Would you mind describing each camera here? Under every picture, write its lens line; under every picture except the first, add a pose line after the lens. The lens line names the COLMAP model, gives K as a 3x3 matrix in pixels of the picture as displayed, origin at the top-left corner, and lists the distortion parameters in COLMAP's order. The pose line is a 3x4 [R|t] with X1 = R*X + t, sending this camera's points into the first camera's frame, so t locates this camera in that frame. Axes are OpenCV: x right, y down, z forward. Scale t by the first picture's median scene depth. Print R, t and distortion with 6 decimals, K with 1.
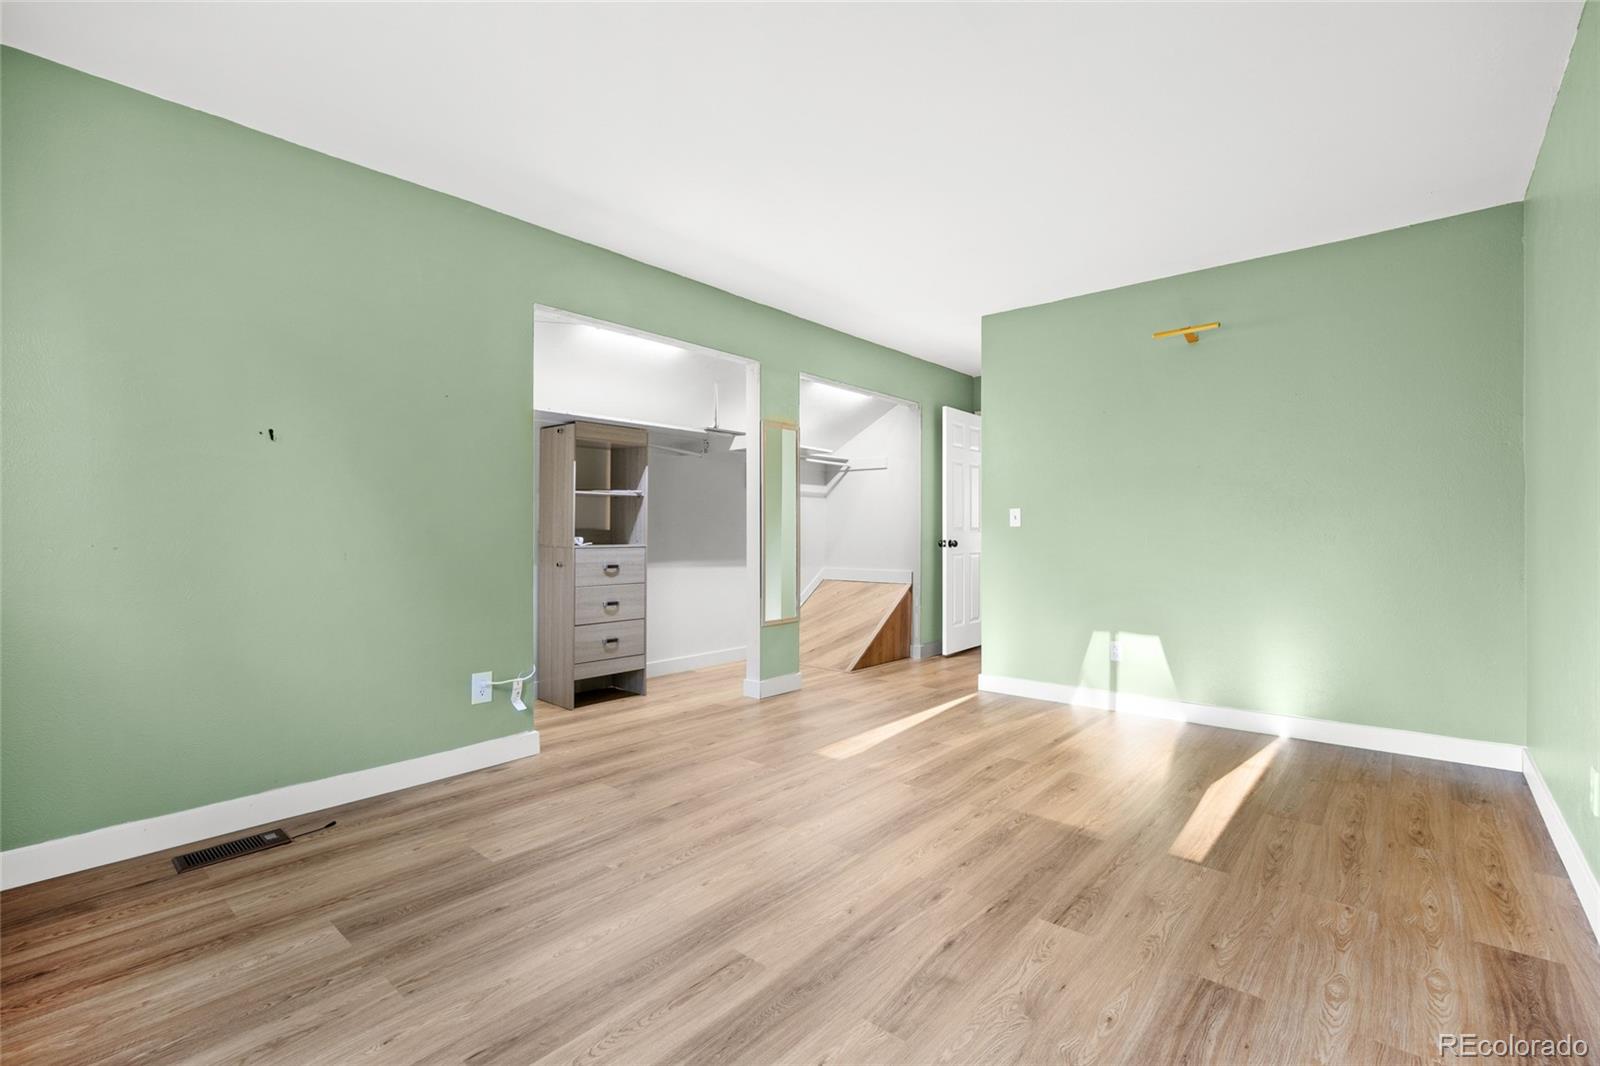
lens RADIAL K [[726.6, 0, 807.9], [0, 726.6, 530.0], [0, 0, 1]] dist [-0.012061, -0.000002]
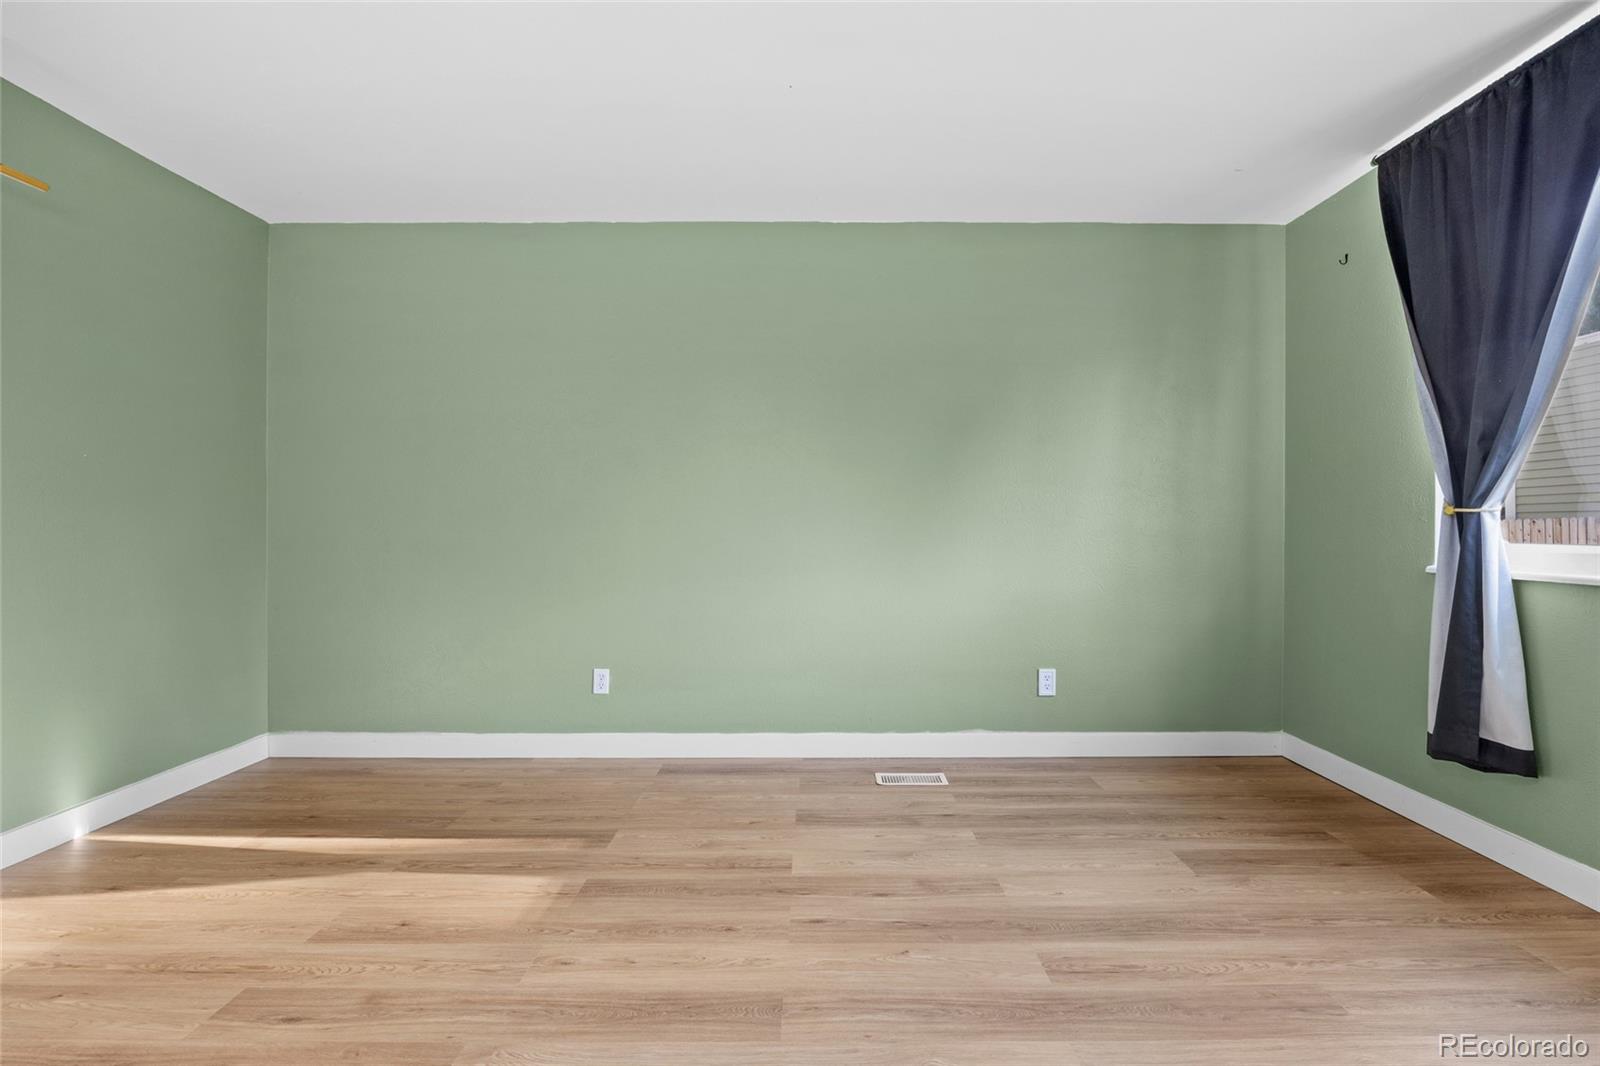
lens RADIAL K [[726.6, 0, 807.9], [0, 726.6, 530.0], [0, 0, 1]] dist [-0.012061, -0.000002]
pose [[-0.646854, 0.003584, 0.762605, -0.510998], [0.002236, 0.999994, -0.002803, -0.001453], [-0.762610, -0.000108, -0.646858, 1.539016]]
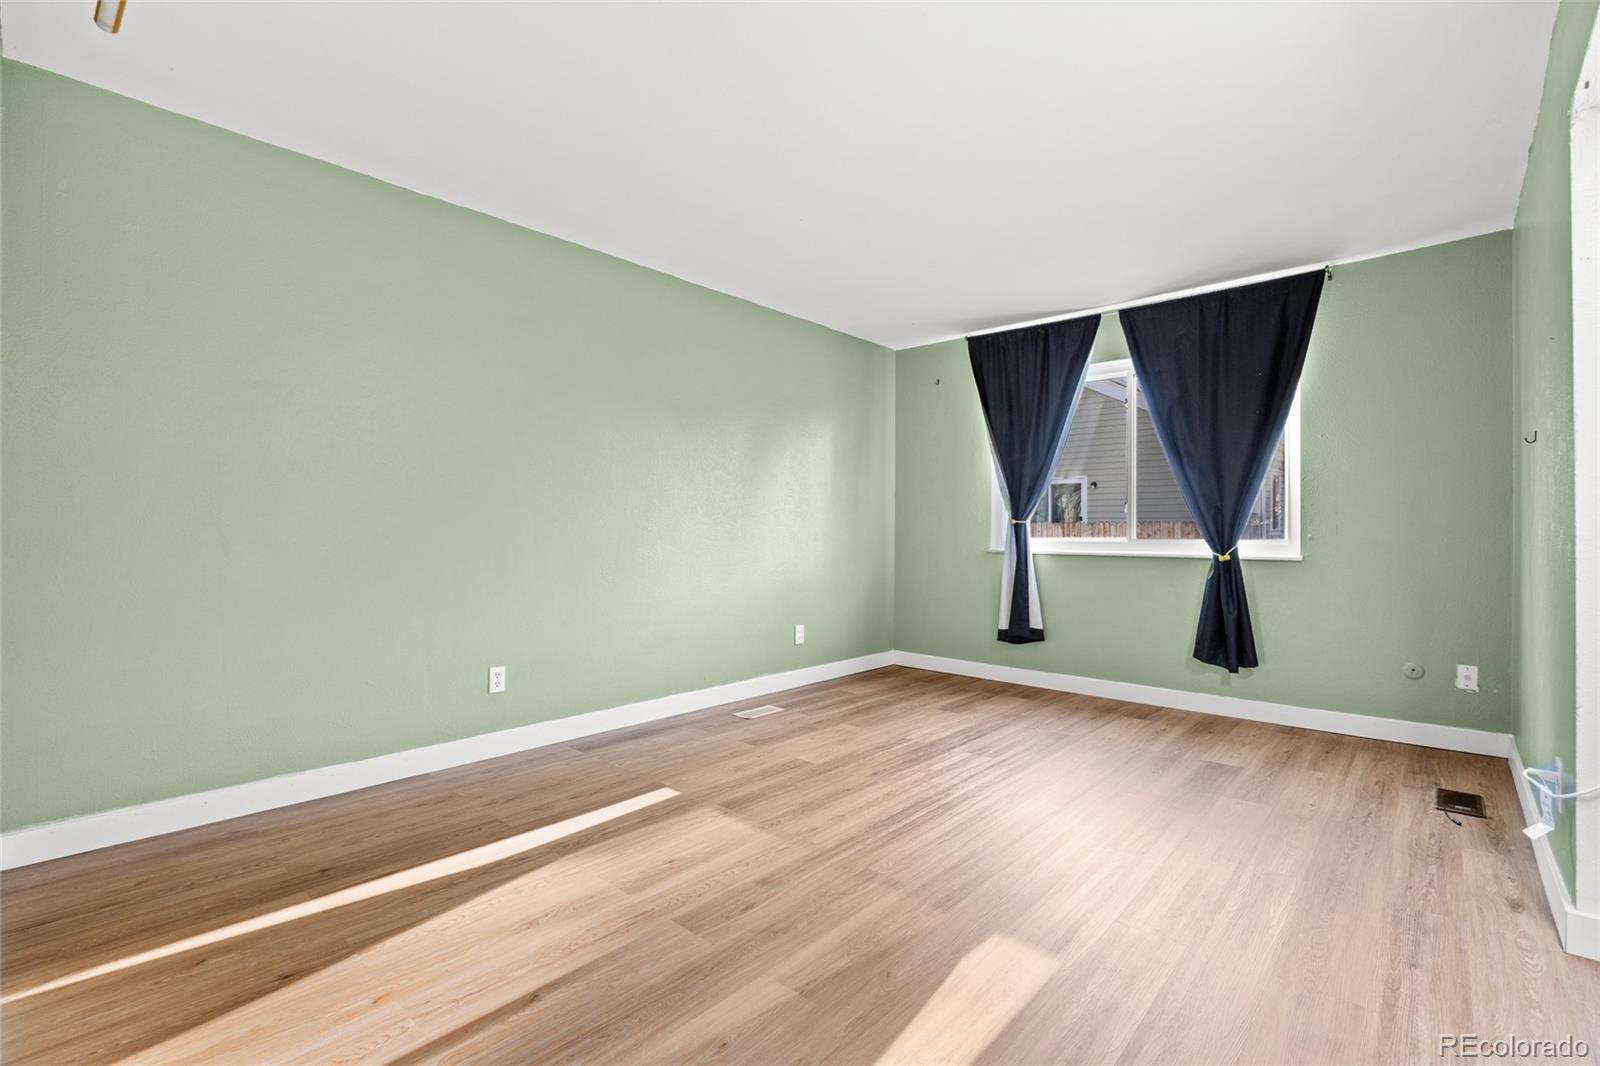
lens RADIAL K [[726.6, 0, 807.9], [0, 726.6, 530.0], [0, 0, 1]] dist [-0.012061, -0.000002]
pose [[-0.999845, -0.003326, 0.017273, 0.278090], [-0.003389, 0.999988, -0.003639, 0.004547], [-0.017261, -0.003697, -0.999844, 2.393019]]
